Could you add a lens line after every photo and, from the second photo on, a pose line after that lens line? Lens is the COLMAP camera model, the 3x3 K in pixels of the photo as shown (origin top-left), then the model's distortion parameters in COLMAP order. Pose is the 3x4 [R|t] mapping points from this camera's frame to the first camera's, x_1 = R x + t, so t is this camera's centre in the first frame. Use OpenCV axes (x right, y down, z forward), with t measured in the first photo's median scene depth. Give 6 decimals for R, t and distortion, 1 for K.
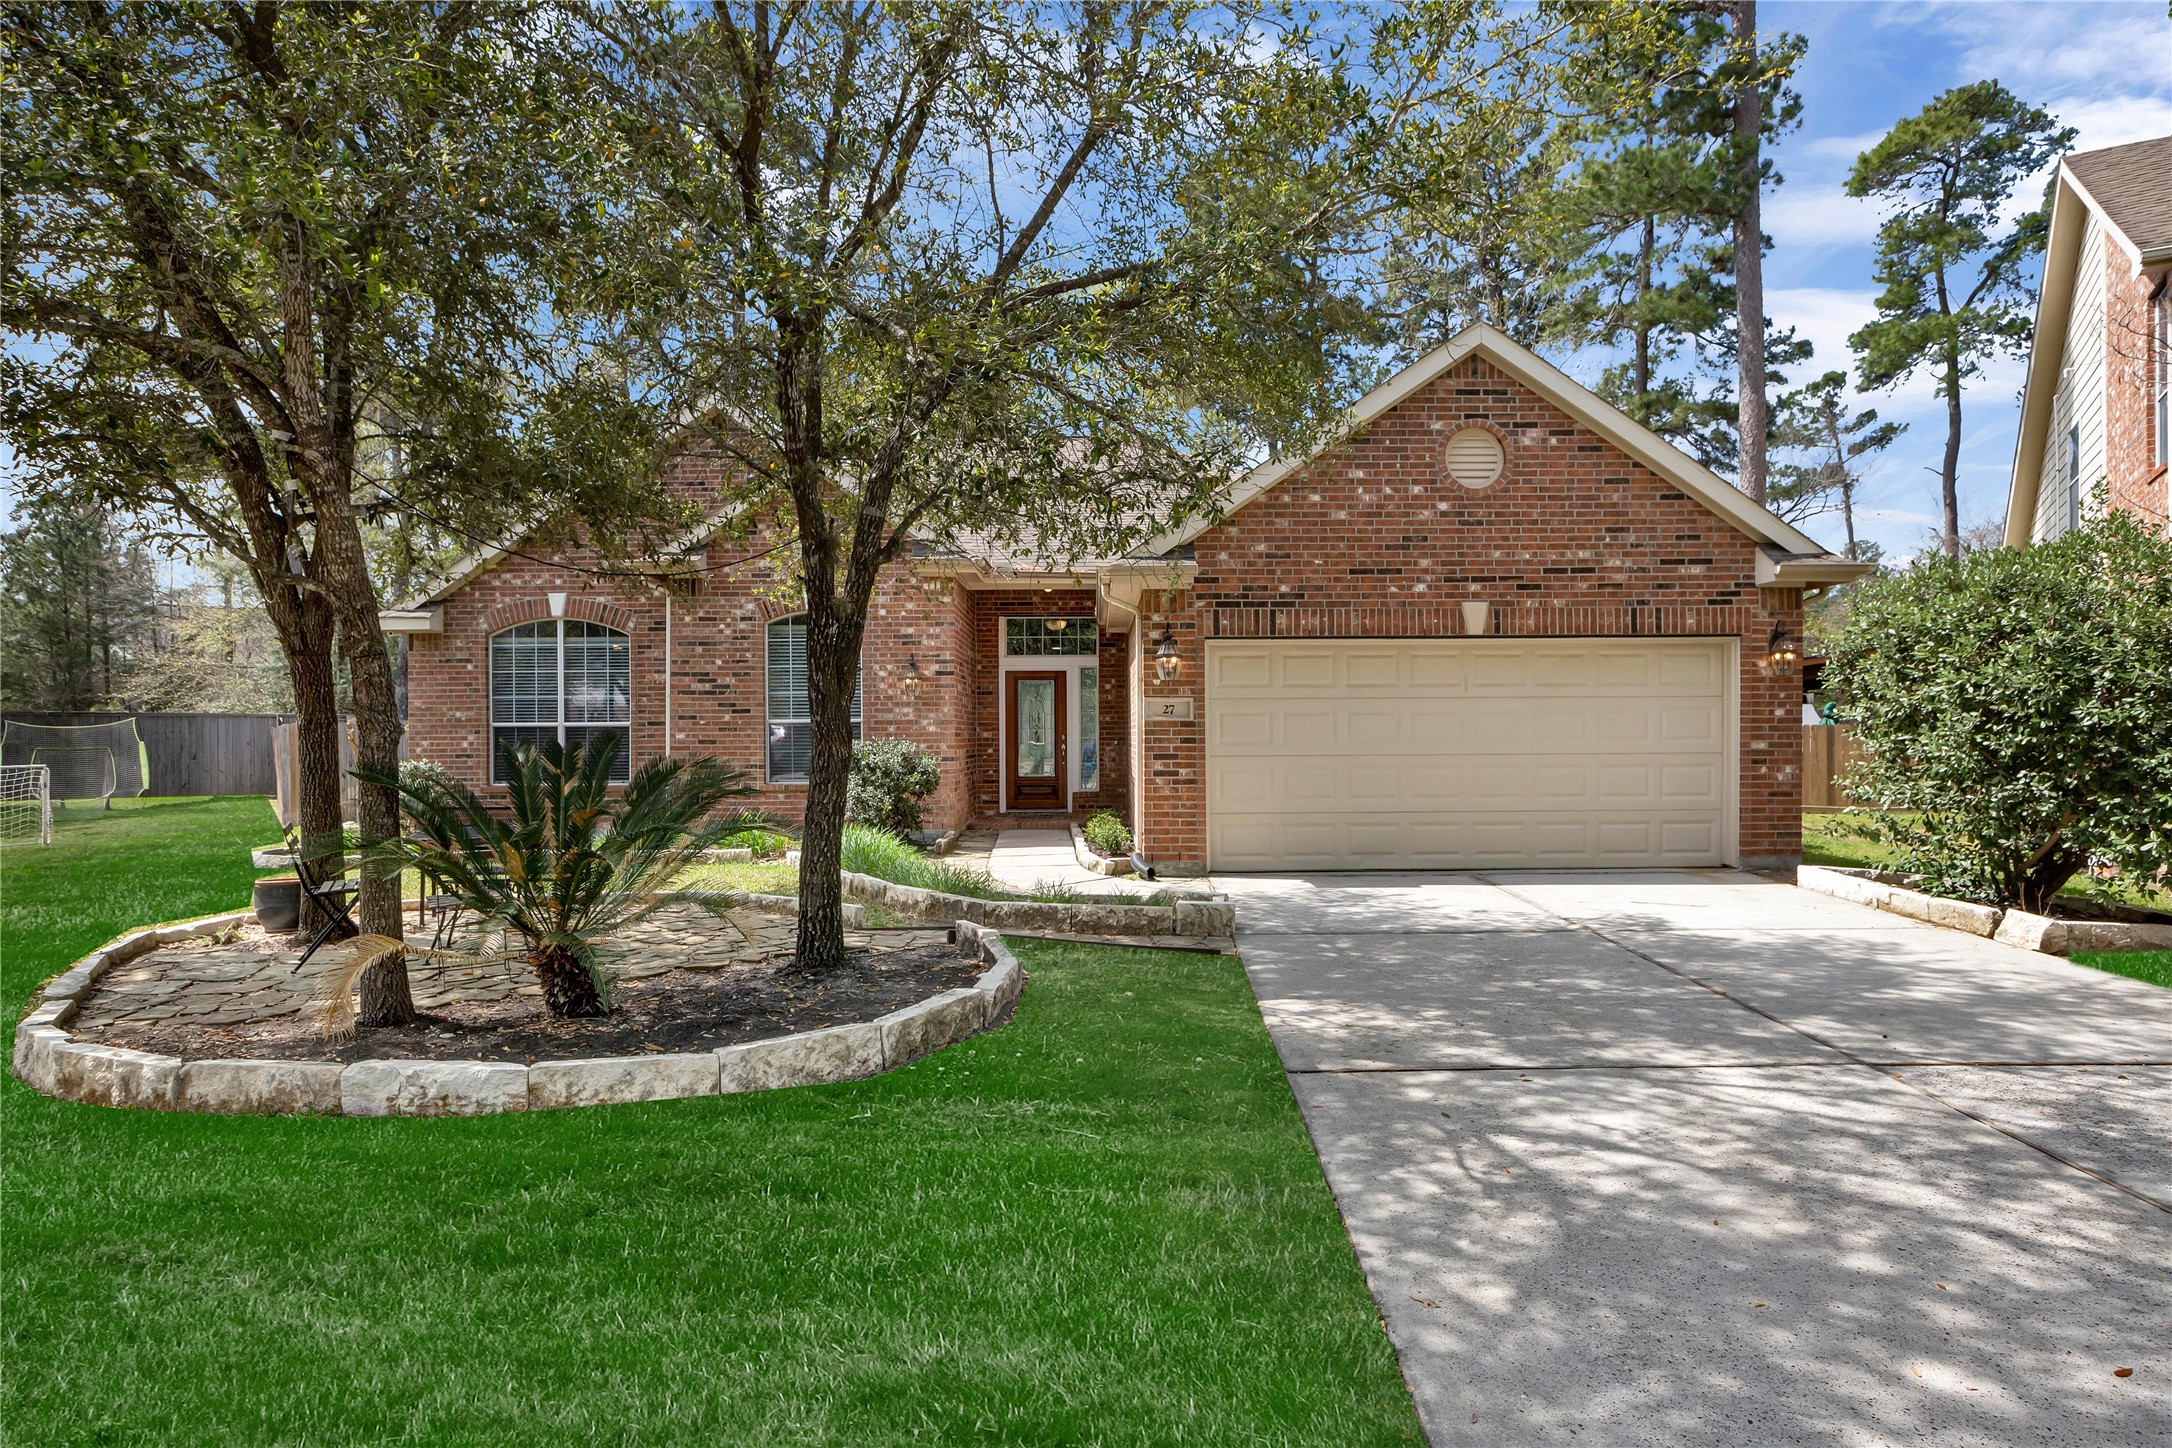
lens RADIAL K [[1177.0, 0, 1086.0], [0, 1177.0, 723.8], [0, 0, 1]] dist [-0.001719, 0.000416]
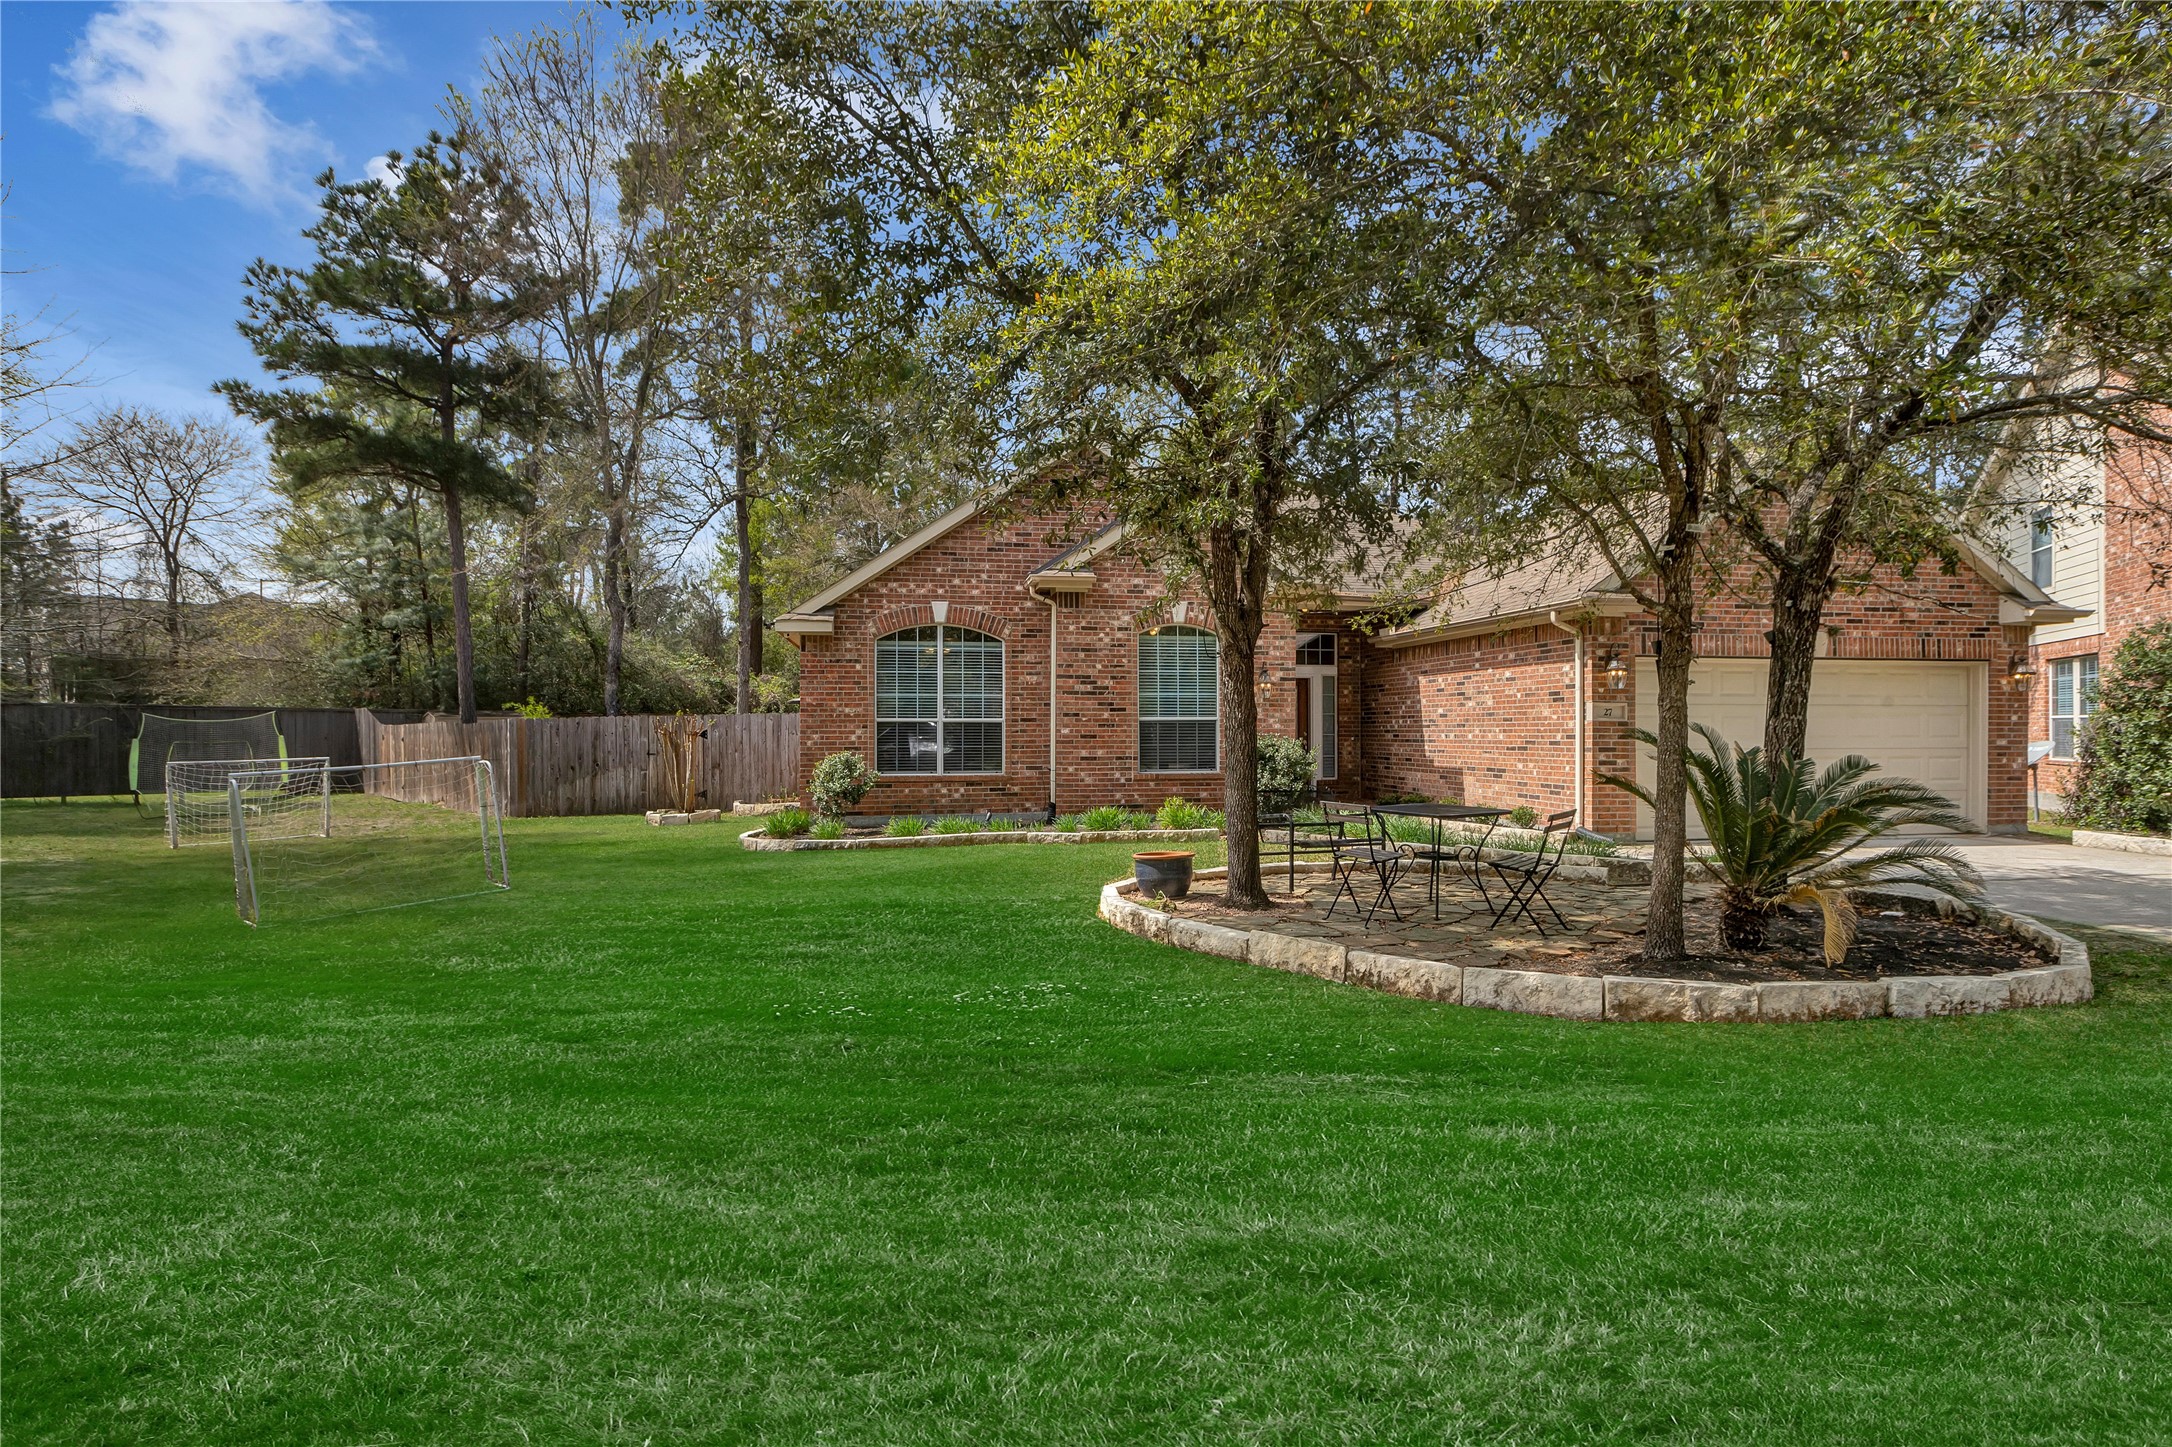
lens RADIAL K [[1047.9, 0, 1086.9], [0, 1047.9, 726.4], [0, 0, 1]] dist [0.016834, 0.000385]
pose [[0.981370, 0.006261, 0.192024, -0.518296], [-0.007012, 0.999970, 0.003229, 0.002464], [-0.191998, -0.004515, 0.981385, 0.004224]]
